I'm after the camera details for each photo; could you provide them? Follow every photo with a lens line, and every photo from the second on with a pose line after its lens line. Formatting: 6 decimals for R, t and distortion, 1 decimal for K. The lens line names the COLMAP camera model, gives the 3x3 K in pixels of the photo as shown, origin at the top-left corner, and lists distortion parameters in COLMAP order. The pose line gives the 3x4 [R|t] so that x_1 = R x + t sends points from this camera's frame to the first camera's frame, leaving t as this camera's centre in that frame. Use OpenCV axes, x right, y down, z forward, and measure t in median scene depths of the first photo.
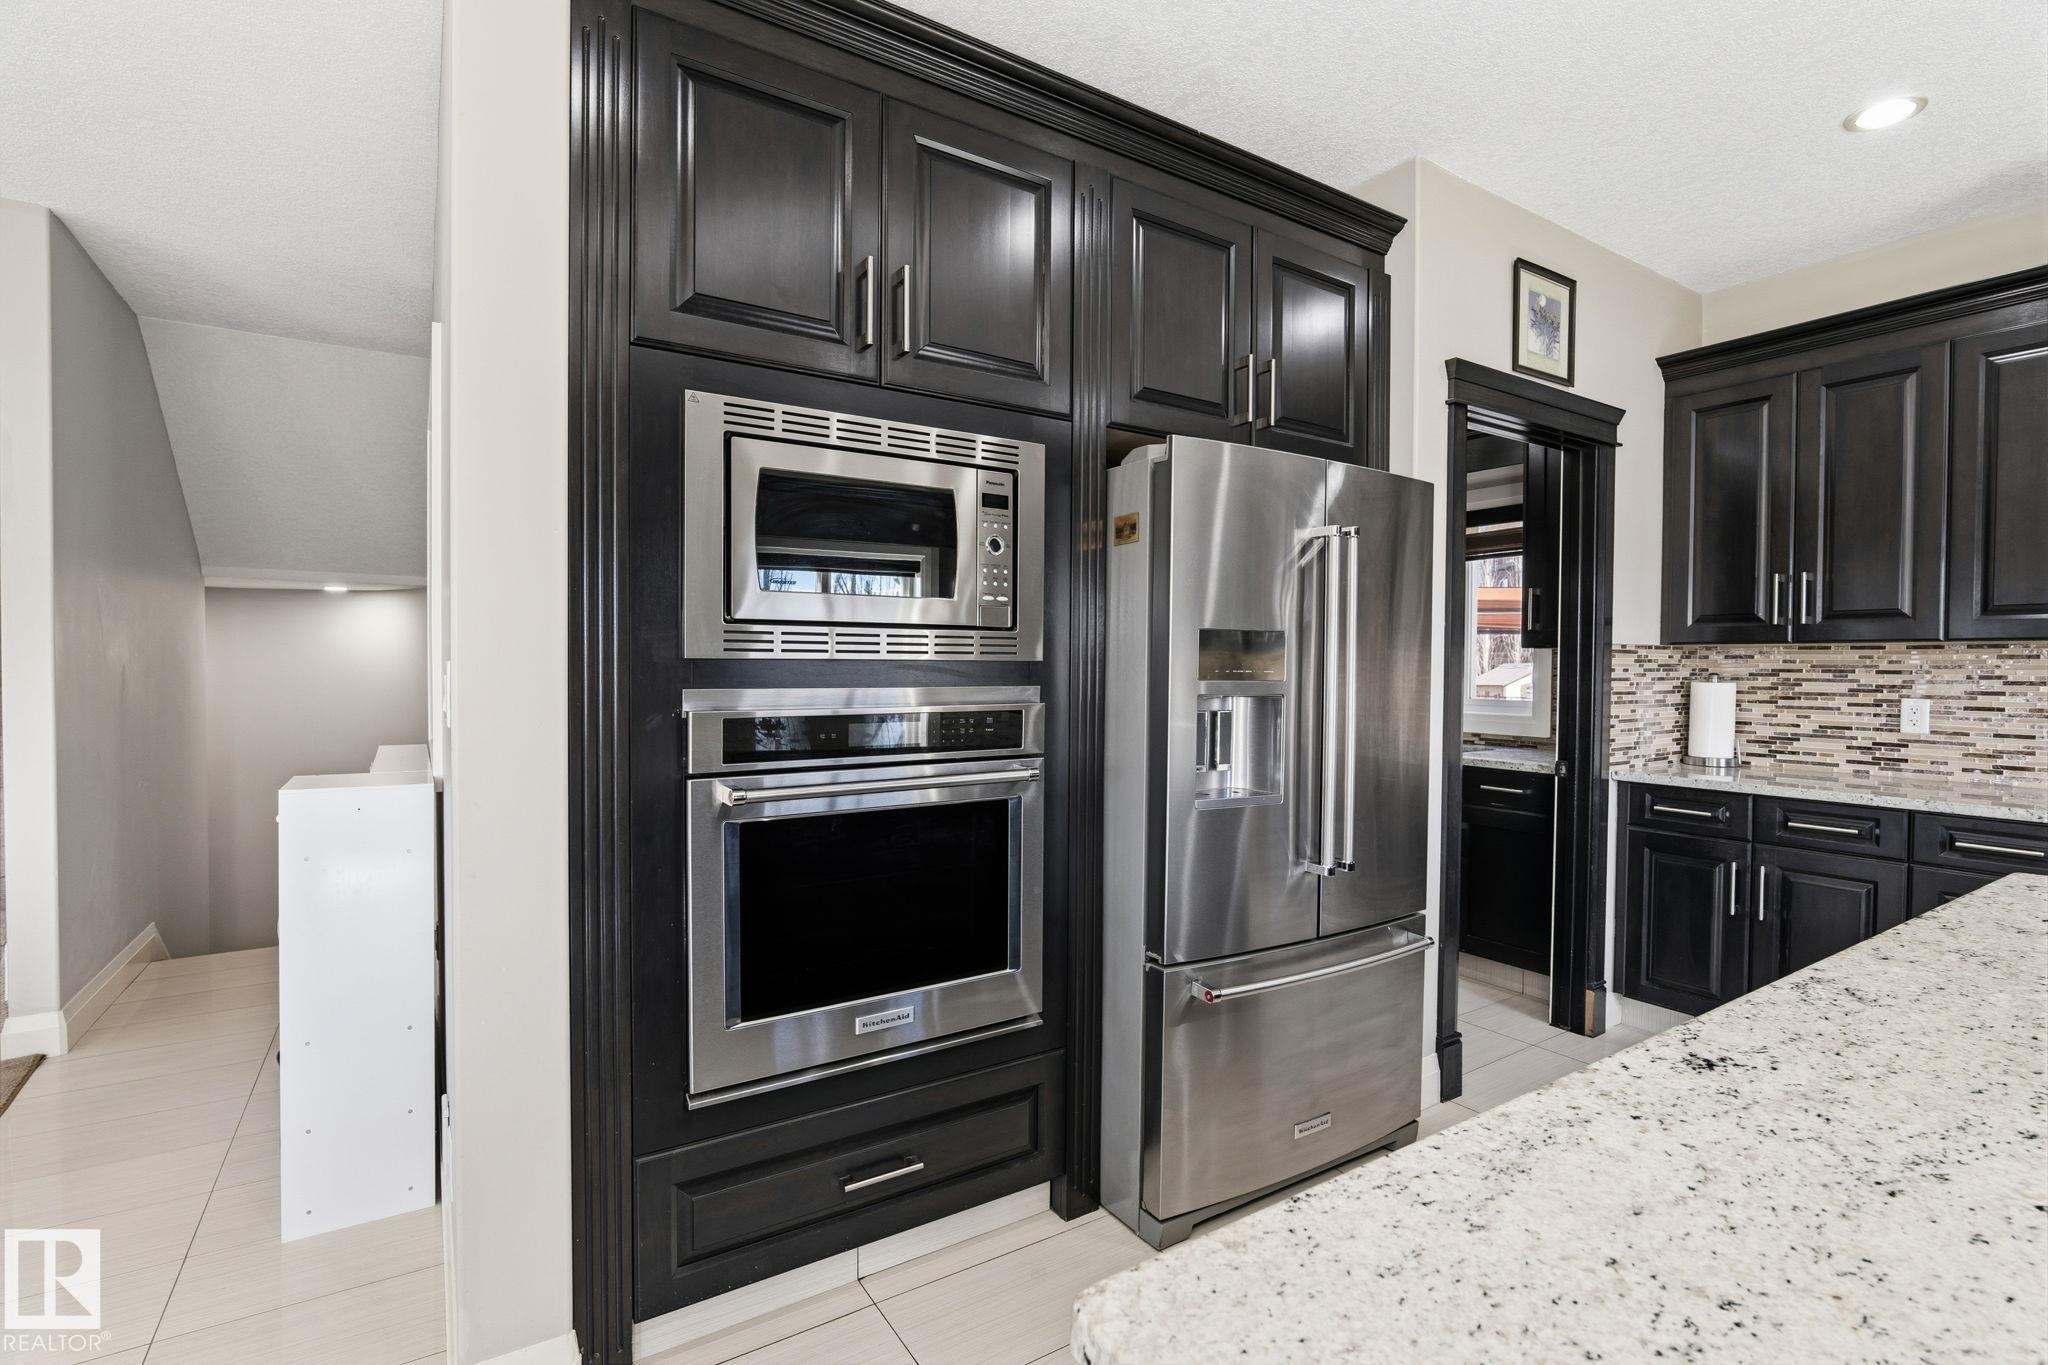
lens RADIAL K [[946.6, 0, 1020.4], [0, 946.6, 682.7], [0, 0, 1]] dist [-0.004828, -0.000059]
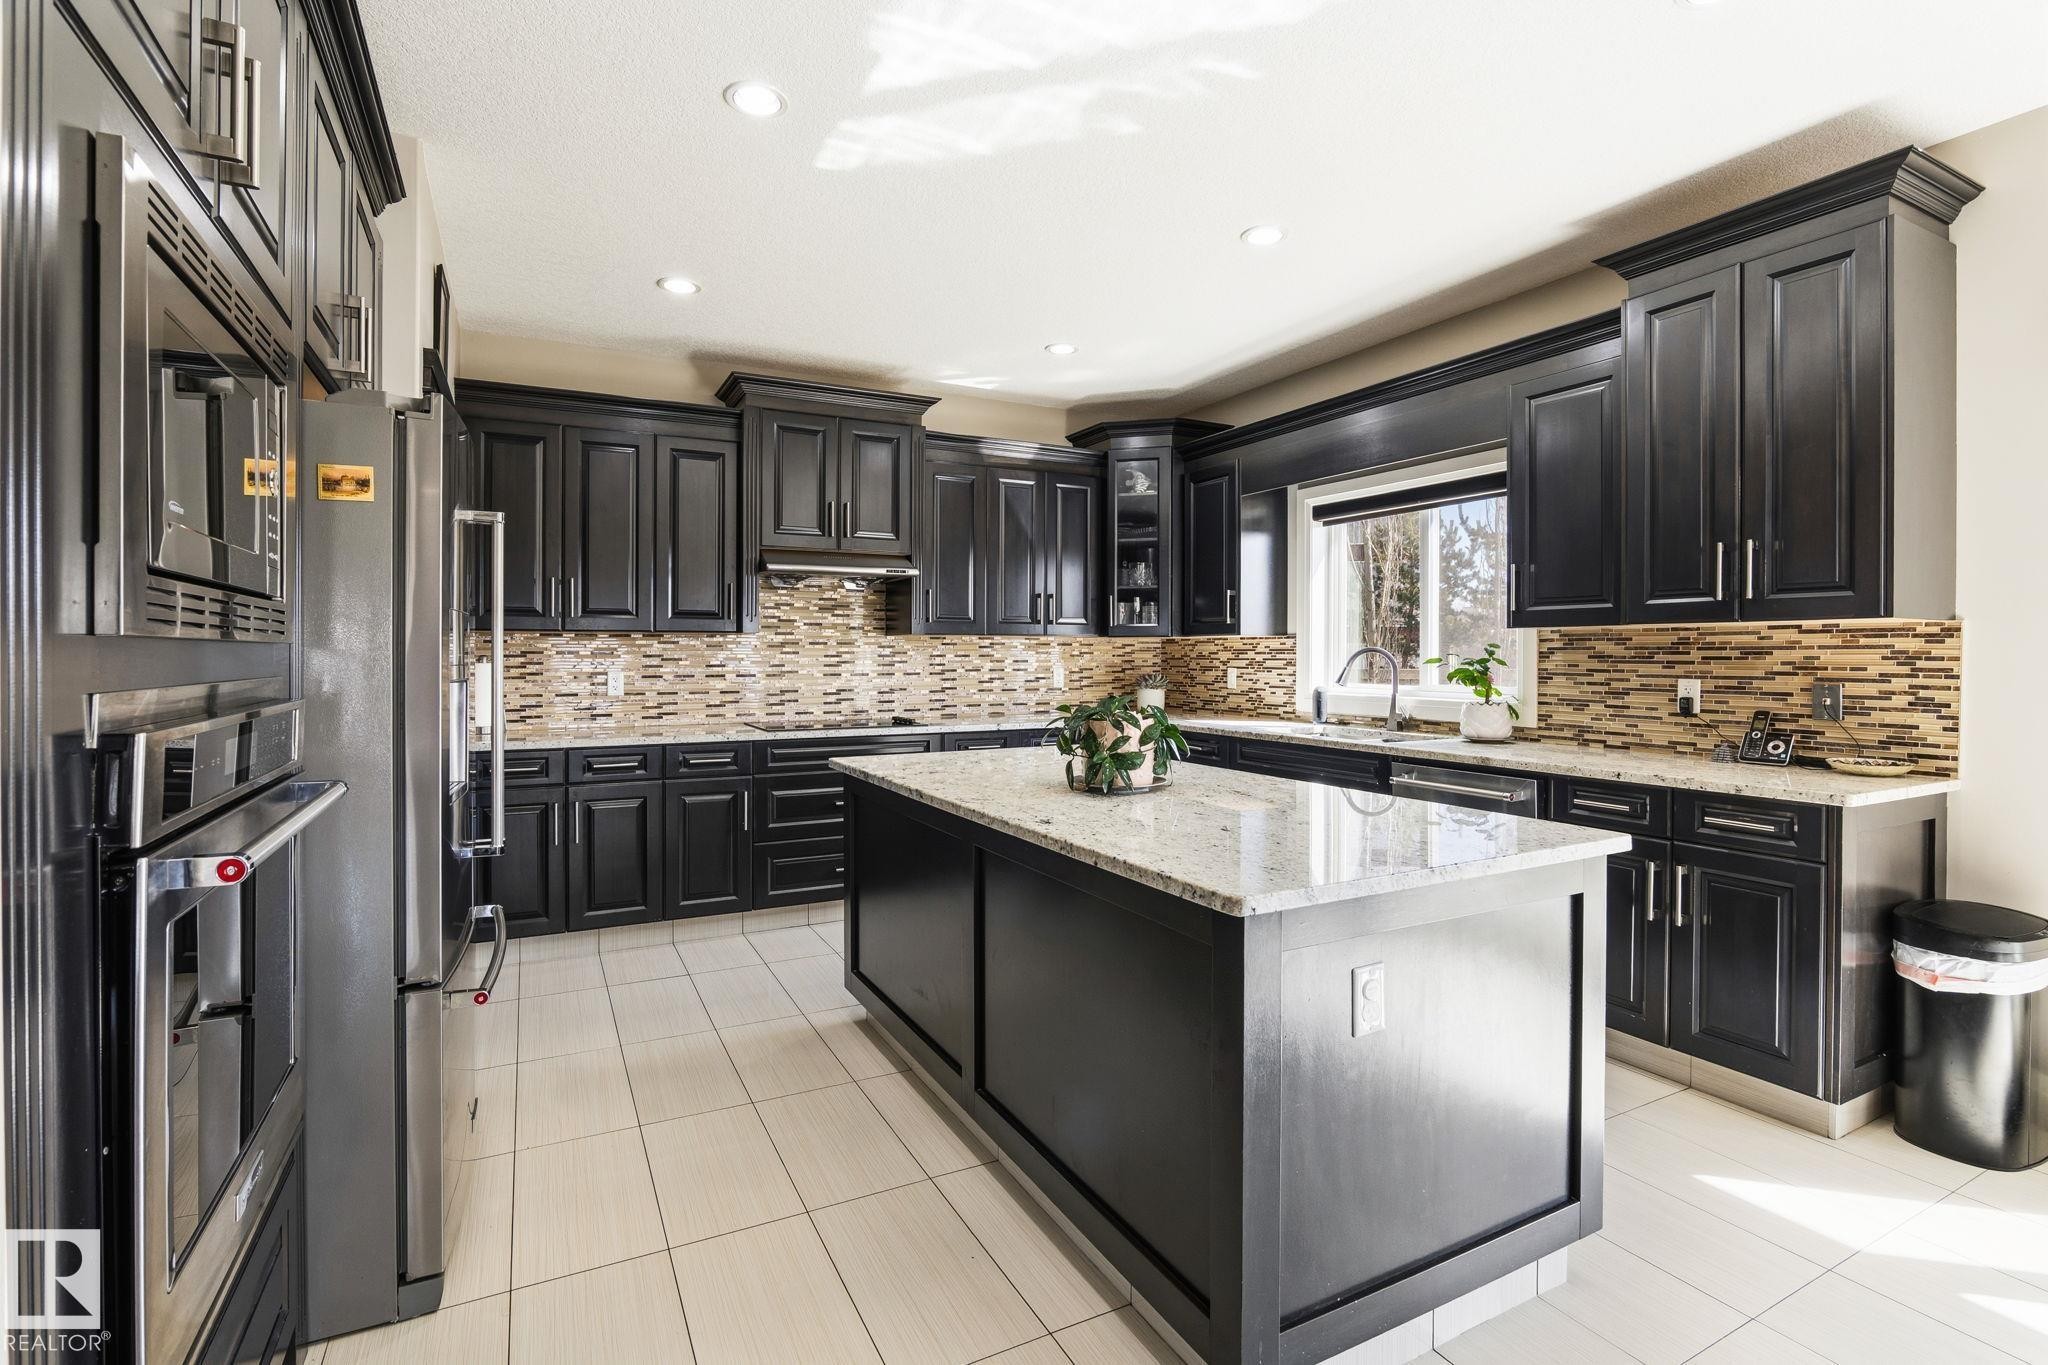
lens RADIAL K [[946.6, 0, 1007.7], [0, 946.6, 649.2], [0, 0, 1]] dist [-0.004828, -0.000059]
pose [[0.091281, -0.008646, 0.995788, -0.422754], [0.018992, 0.999796, 0.006940, -0.015012], [-0.995644, 0.018279, 0.091426, 0.259581]]
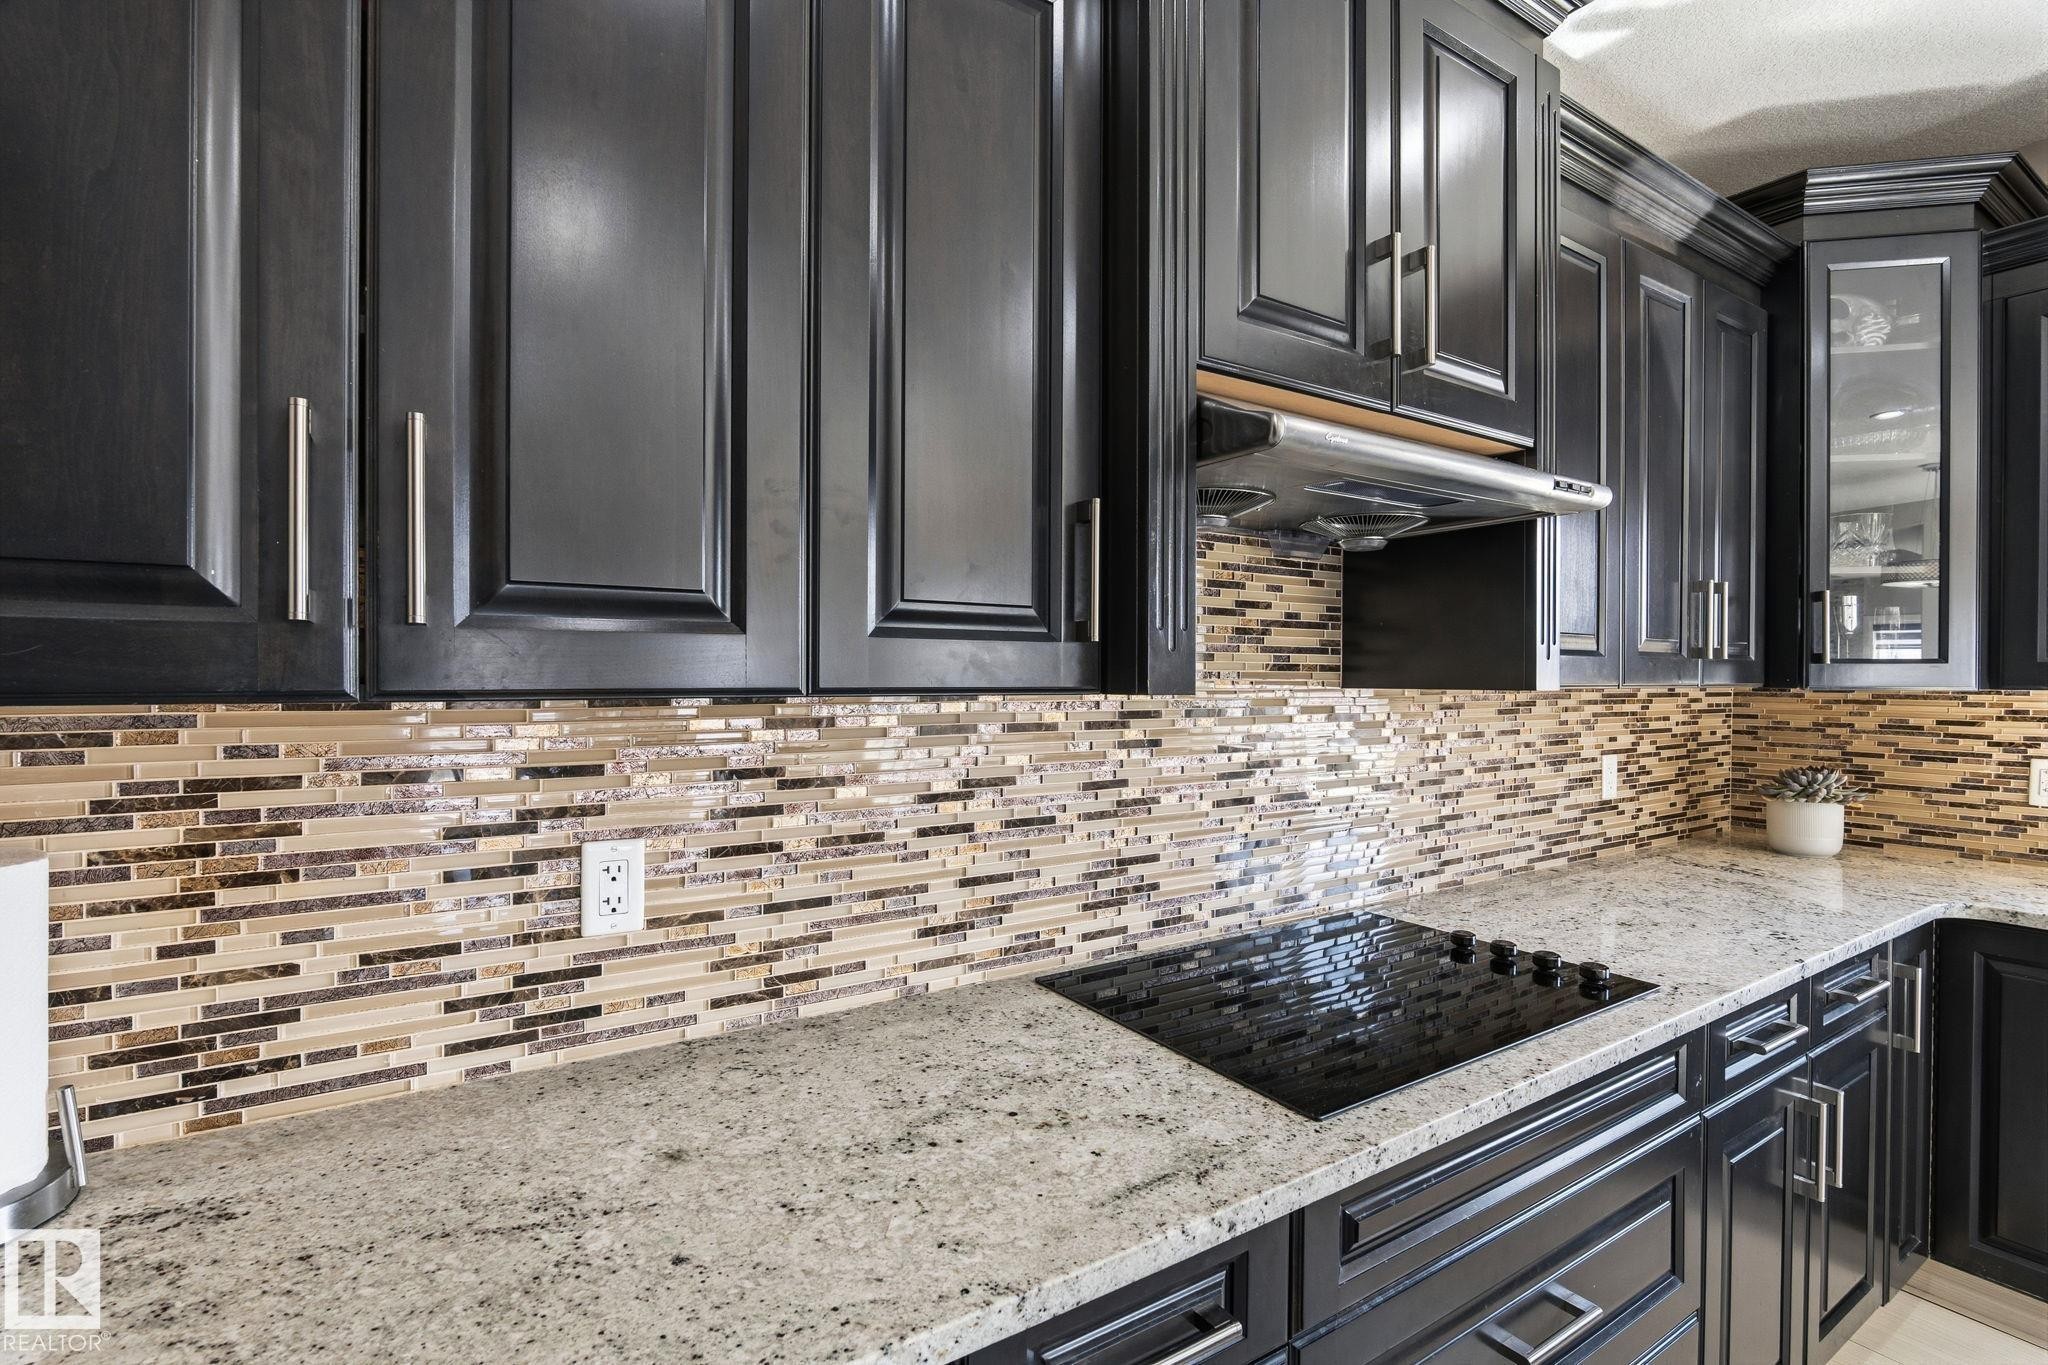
lens RADIAL K [[946.6, 0, 1025.2], [0, 946.6, 688.5], [0, 0, 1]] dist [-0.004828, -0.000059]
pose [[-0.010680, -0.014454, 0.999838, 0.555991], [0.020510, 0.999682, 0.014671, -0.043581], [-0.999733, 0.020663, -0.010380, 0.811817]]
